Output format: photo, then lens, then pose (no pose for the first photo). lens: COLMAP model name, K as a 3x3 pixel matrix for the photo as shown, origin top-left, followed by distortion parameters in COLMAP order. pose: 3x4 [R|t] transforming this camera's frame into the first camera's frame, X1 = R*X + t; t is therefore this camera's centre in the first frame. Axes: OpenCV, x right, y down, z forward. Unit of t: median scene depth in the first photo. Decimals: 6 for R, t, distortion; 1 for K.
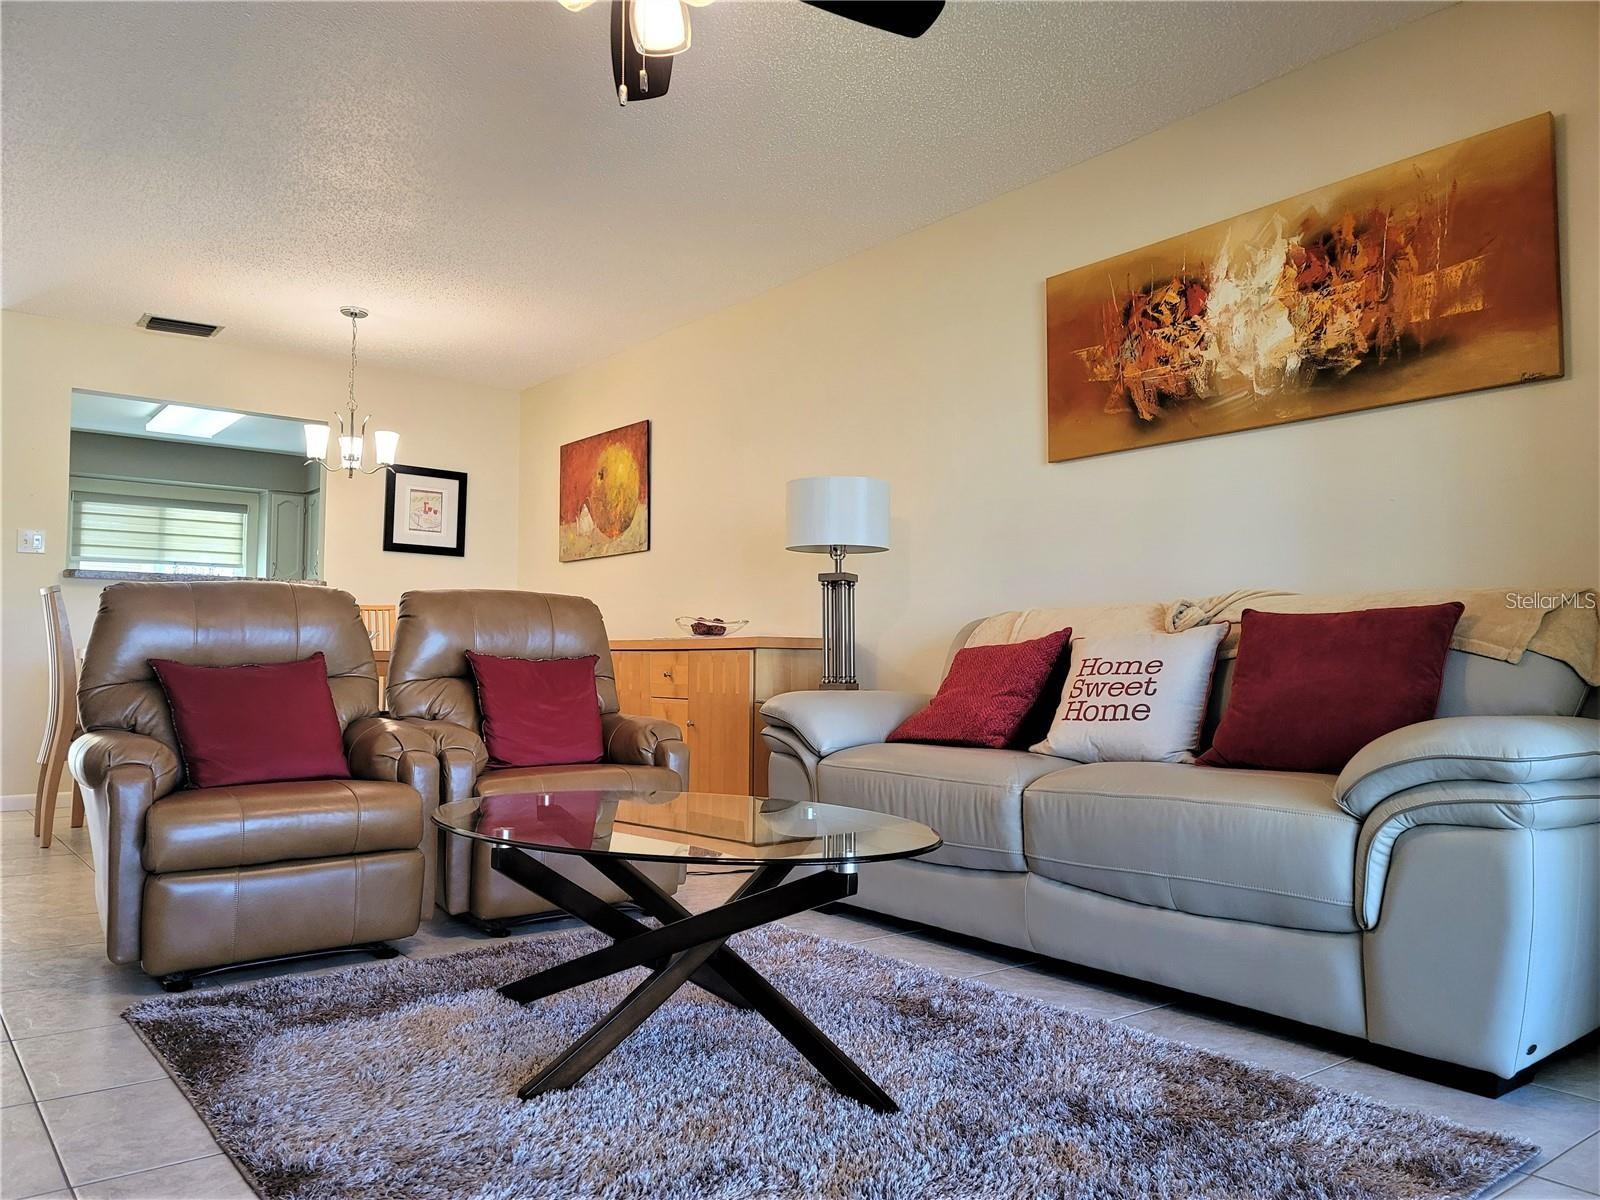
lens RADIAL K [[1181.7, 0, 804.2], [0, 1181.7, 602.8], [0, 0, 1]] dist [0.062810, -0.030230]
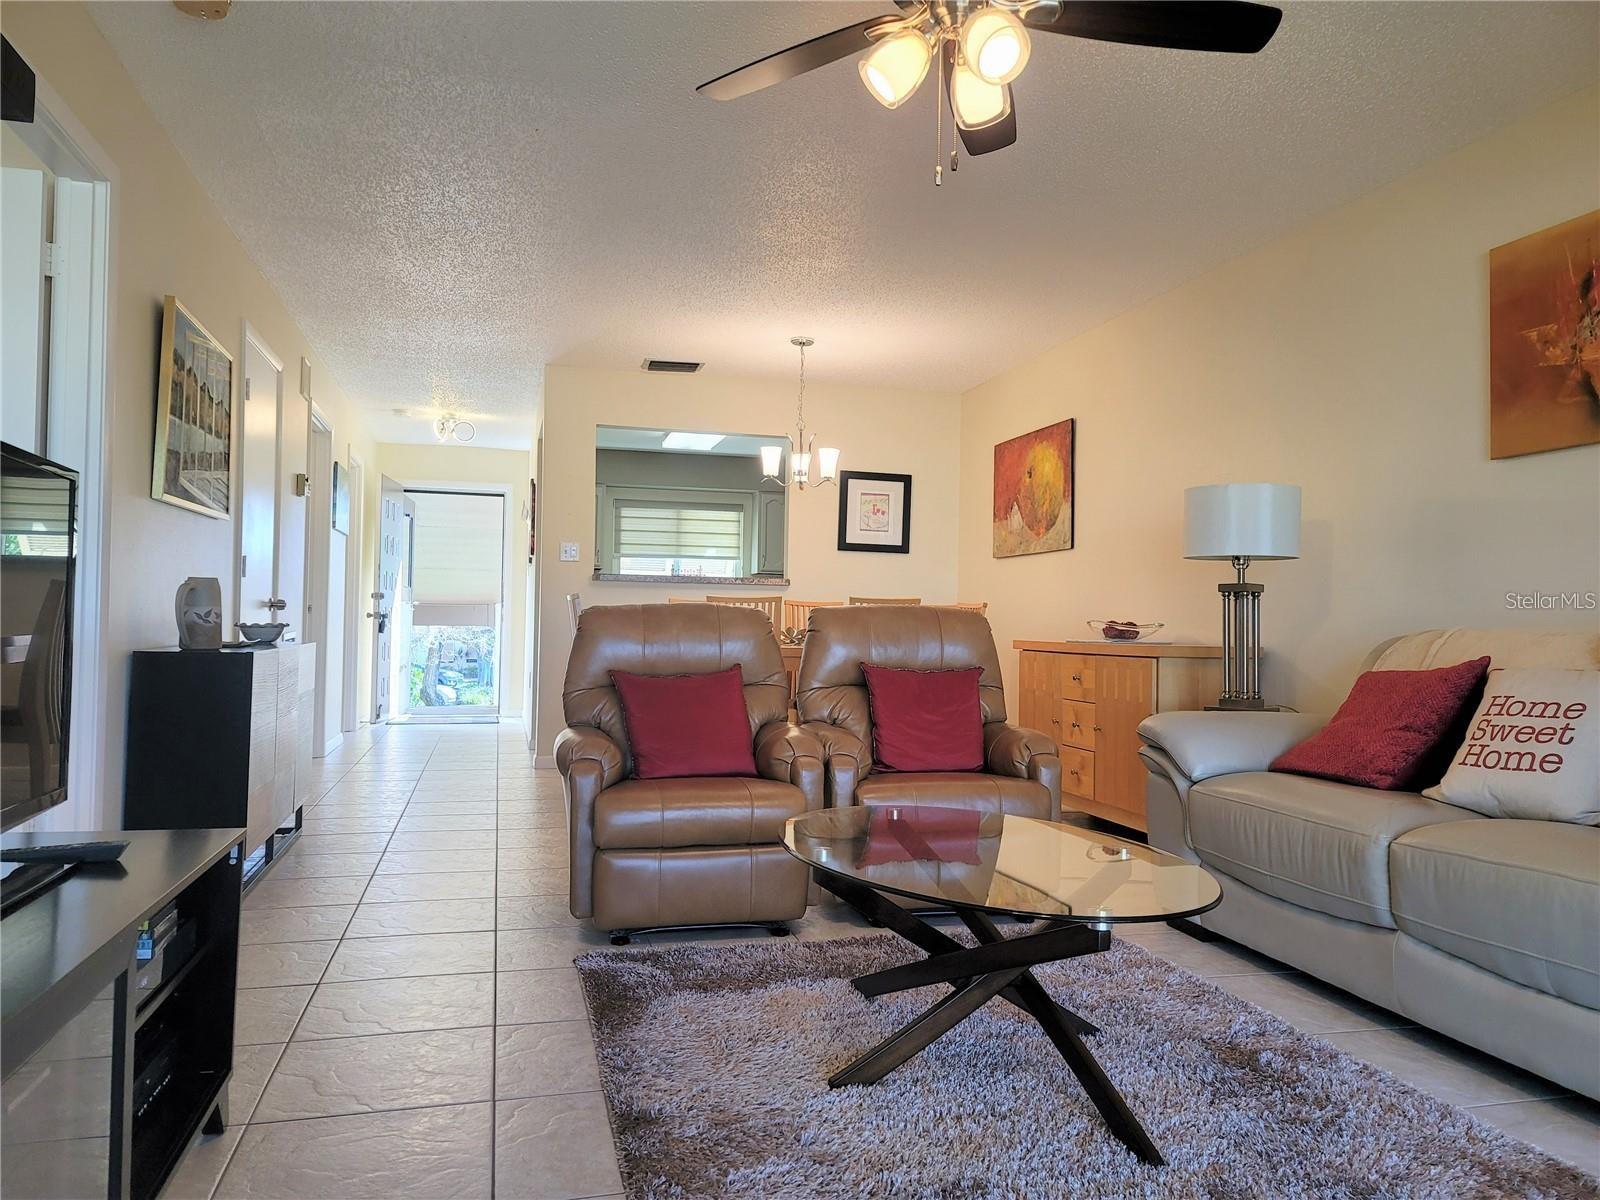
lens RADIAL K [[1181.7, 0, 804.2], [0, 1181.7, 602.8], [0, 0, 1]] dist [0.062810, -0.030230]
pose [[0.916321, 0.001354, -0.400442, 0.125305], [0.009305, 0.999652, 0.024672, -0.050162], [0.400336, -0.026334, 0.915990, -0.032169]]
